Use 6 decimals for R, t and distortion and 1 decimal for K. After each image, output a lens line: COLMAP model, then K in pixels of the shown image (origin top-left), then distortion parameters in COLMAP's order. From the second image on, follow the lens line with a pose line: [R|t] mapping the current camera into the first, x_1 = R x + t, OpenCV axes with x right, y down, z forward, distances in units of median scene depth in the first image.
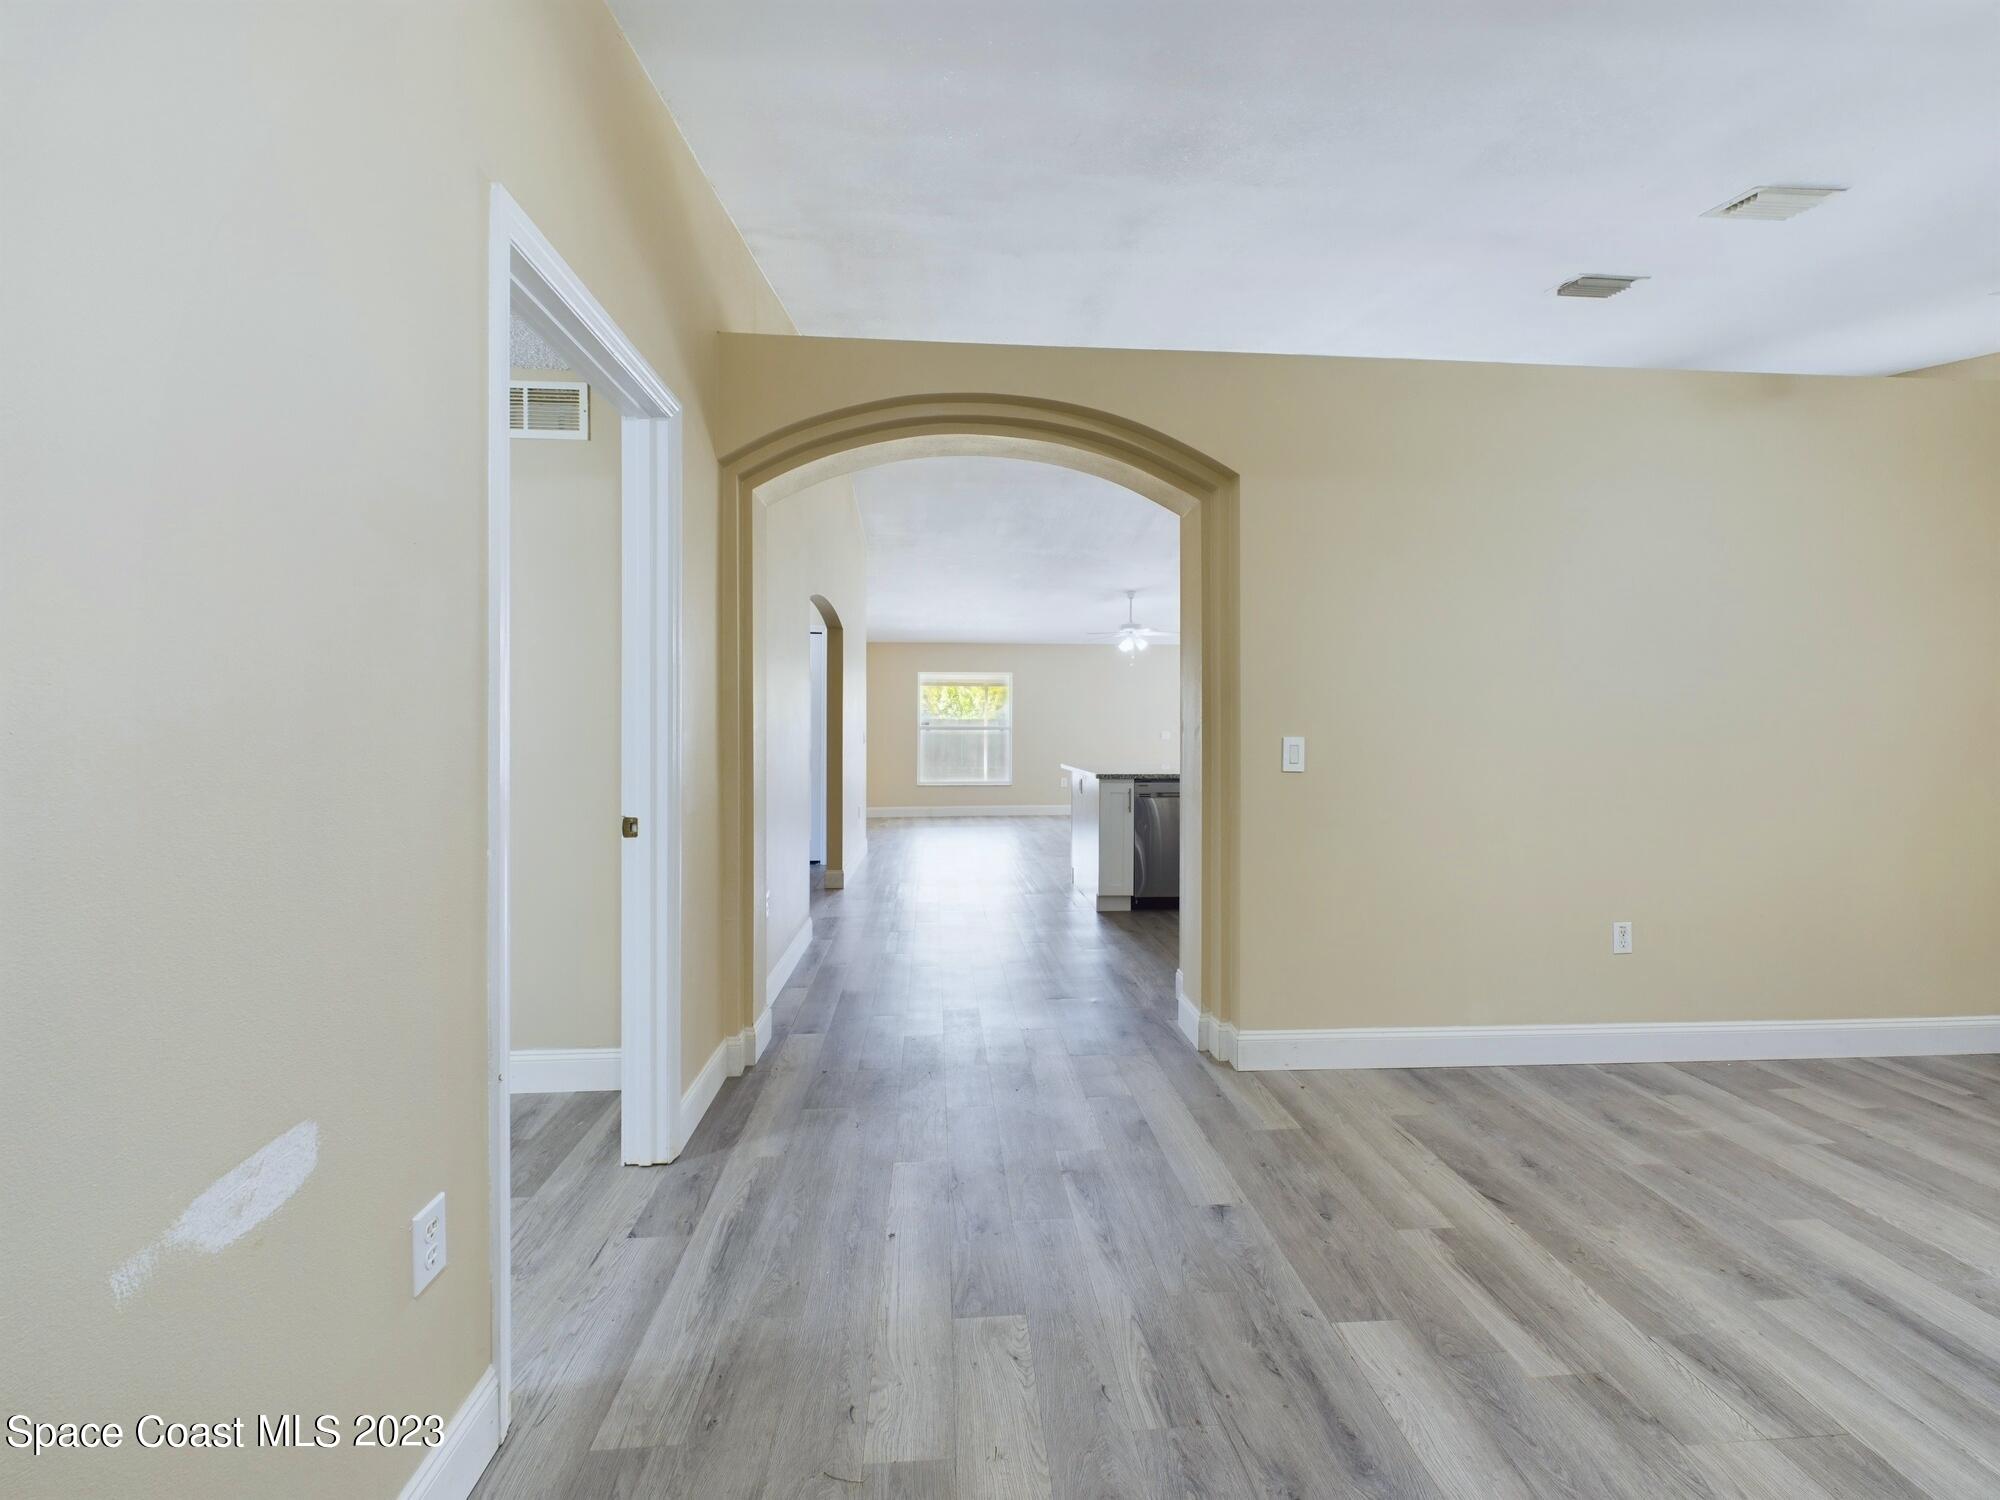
lens RADIAL K [[805.1, 0, 999.9], [0, 805.1, 729.1], [0, 0, 1]] dist [0.001163, 0.000001]
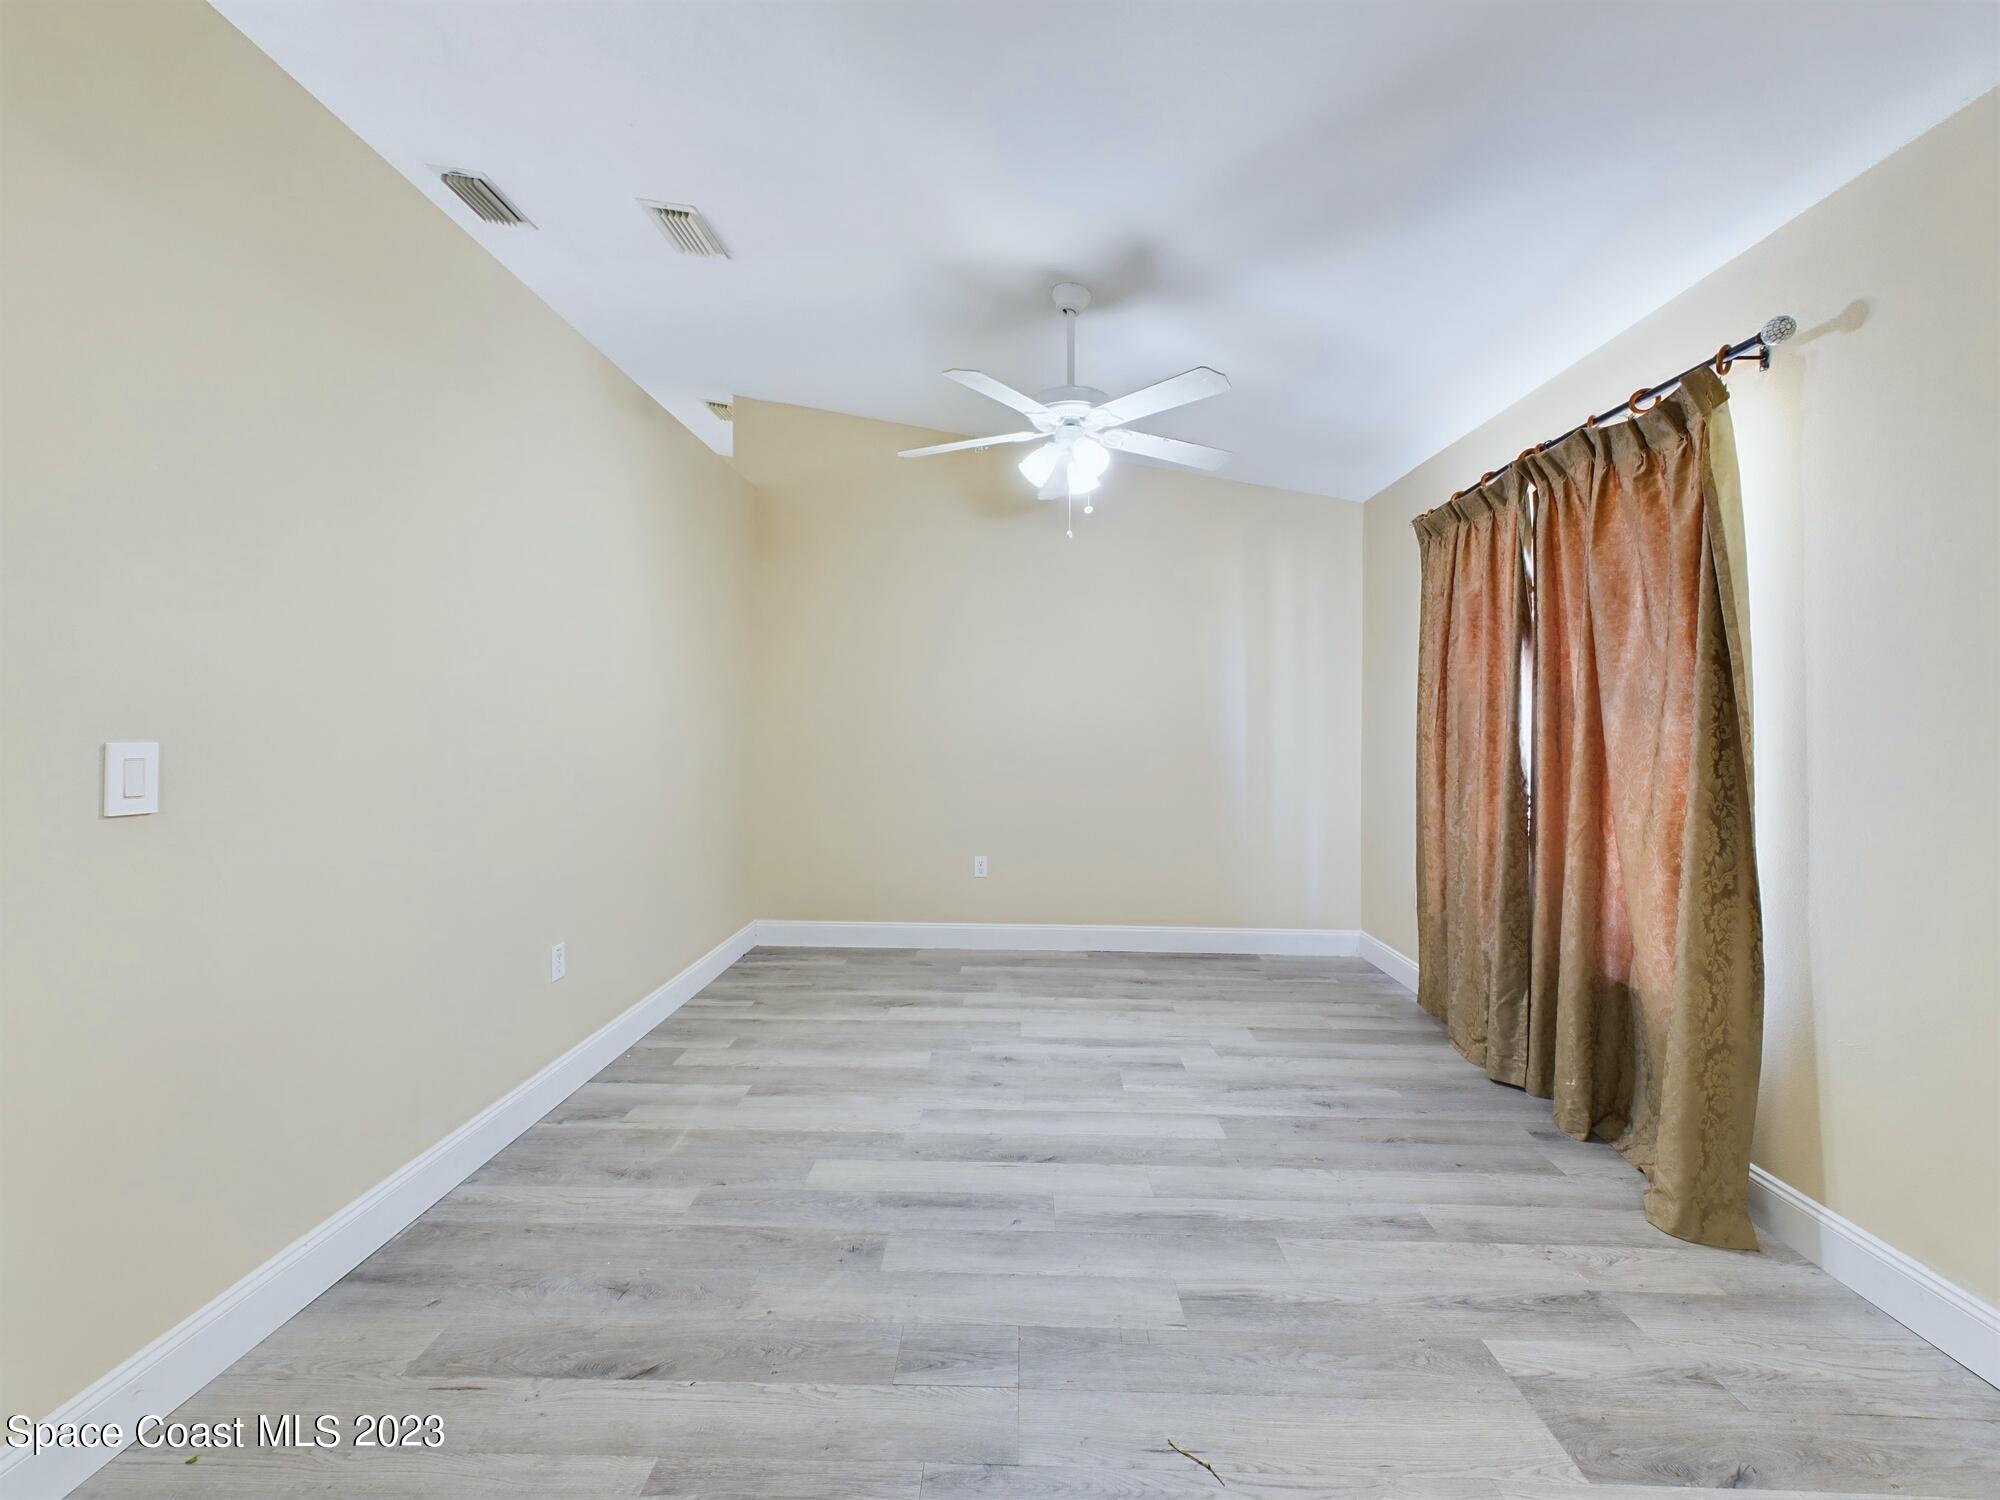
lens RADIAL K [[805.1, 0, 999.9], [0, 805.1, 729.1], [0, 0, 1]] dist [0.001163, 0.000001]
pose [[0.101183, -0.005123, 0.994855, -0.066070], [-0.001693, 0.999984, 0.005321, -0.001242], [-0.994866, -0.002223, 0.101173, 0.535077]]
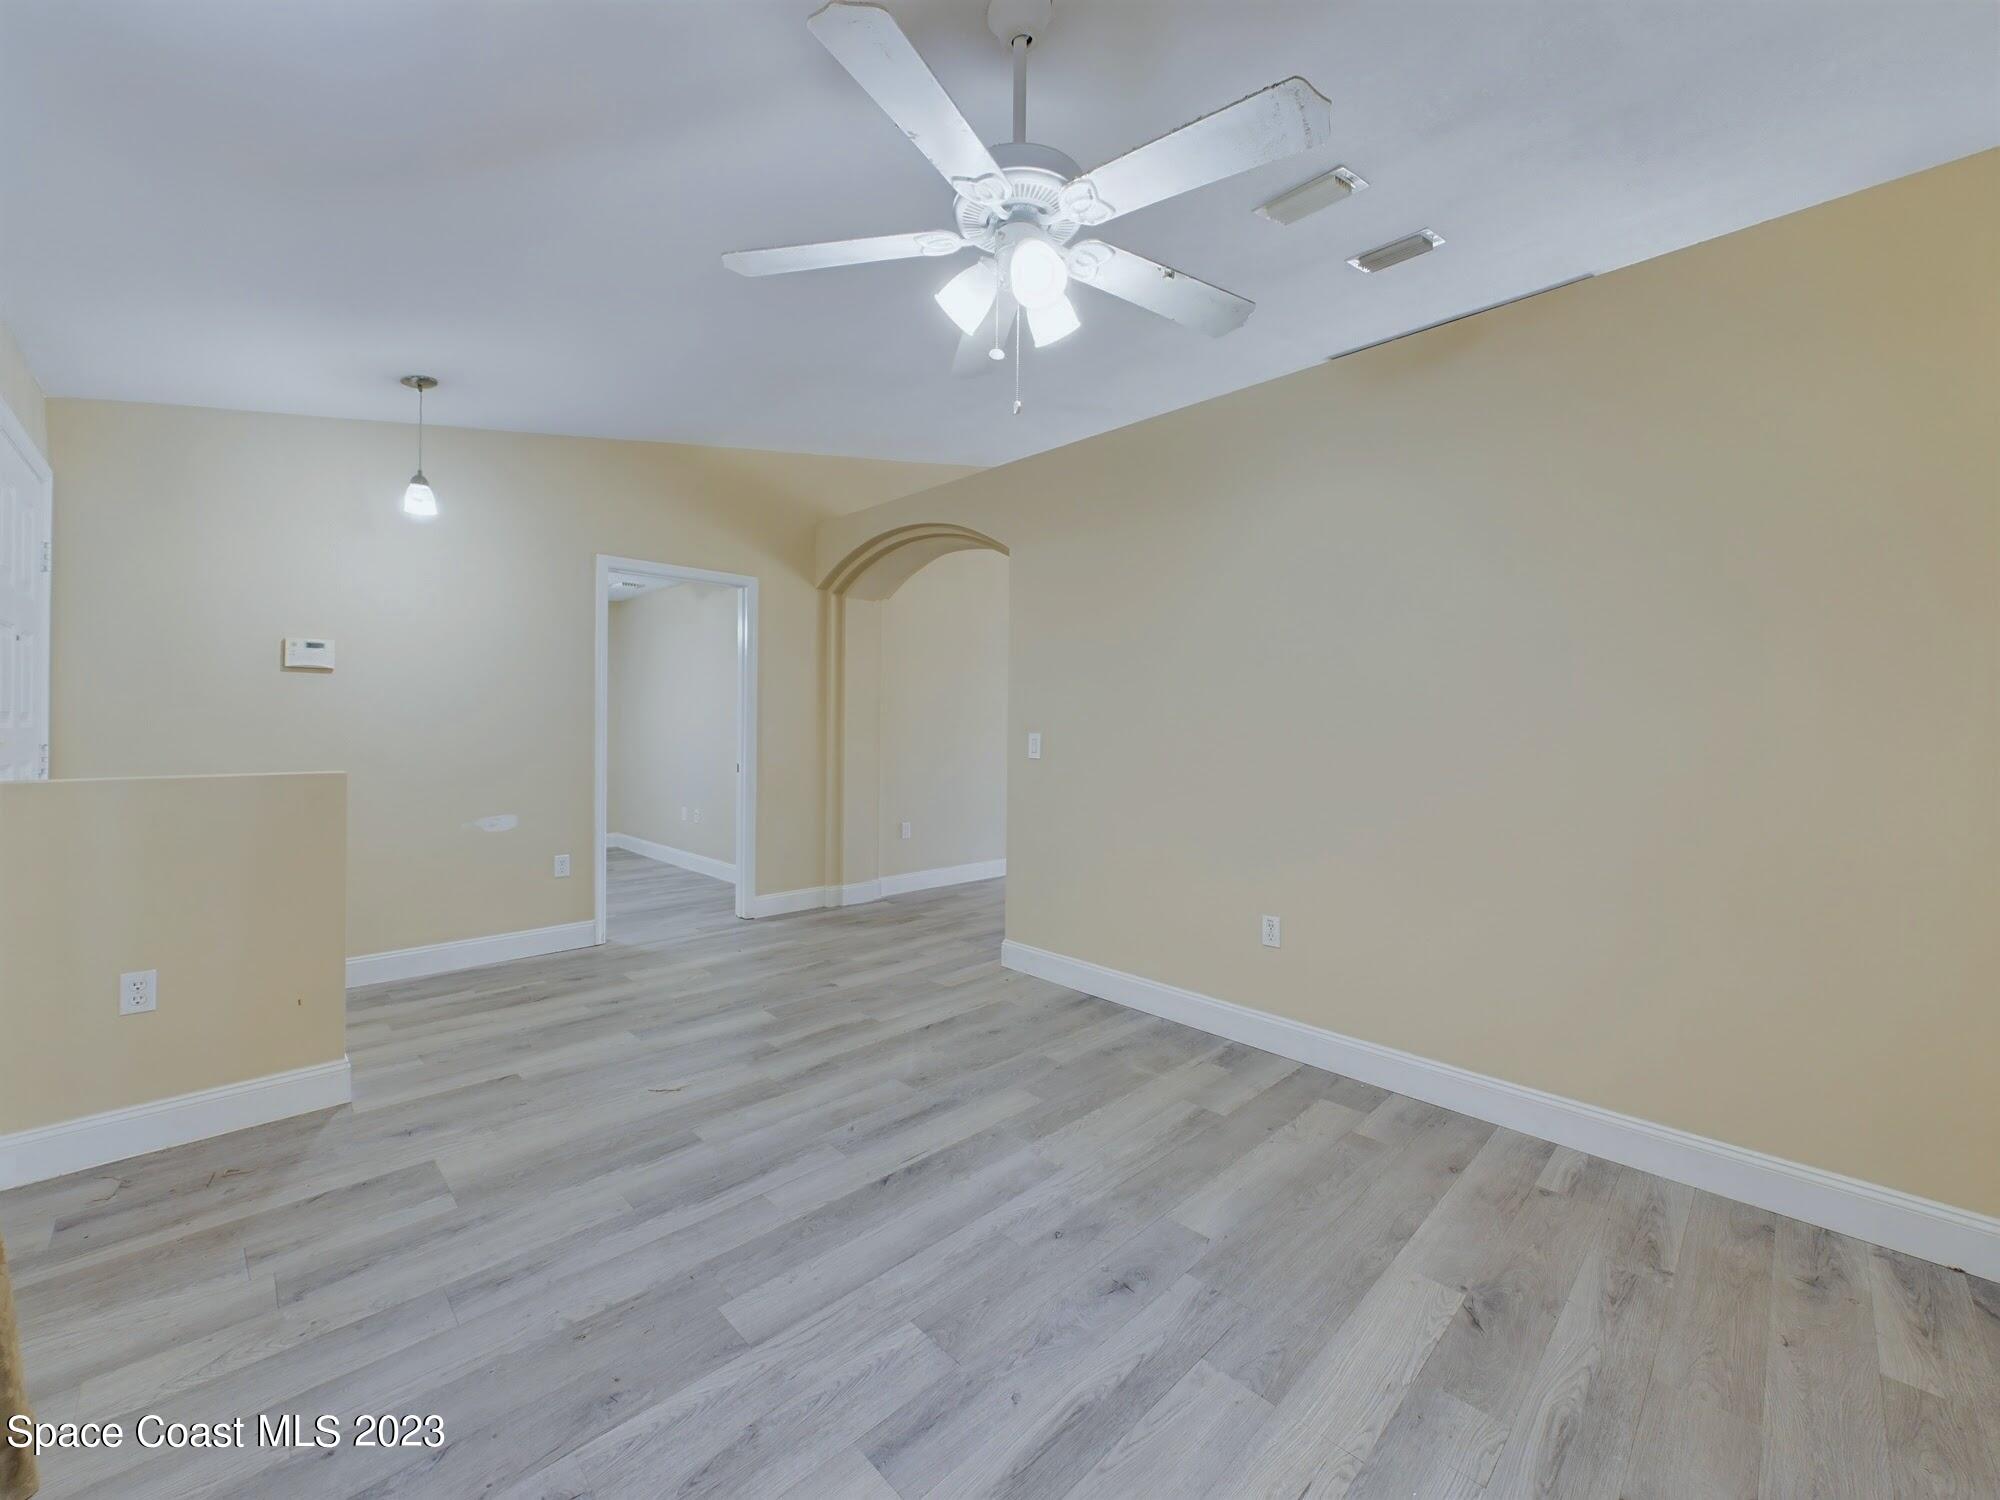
lens RADIAL K [[805.1, 0, 999.9], [0, 805.1, 729.1], [0, 0, 1]] dist [0.001163, 0.000001]
pose [[0.648130, 0.005511, -0.761510, 1.658997], [-0.010630, 0.999942, -0.001810, 0.007628], [0.761455, 0.009268, 0.648151, 0.079168]]
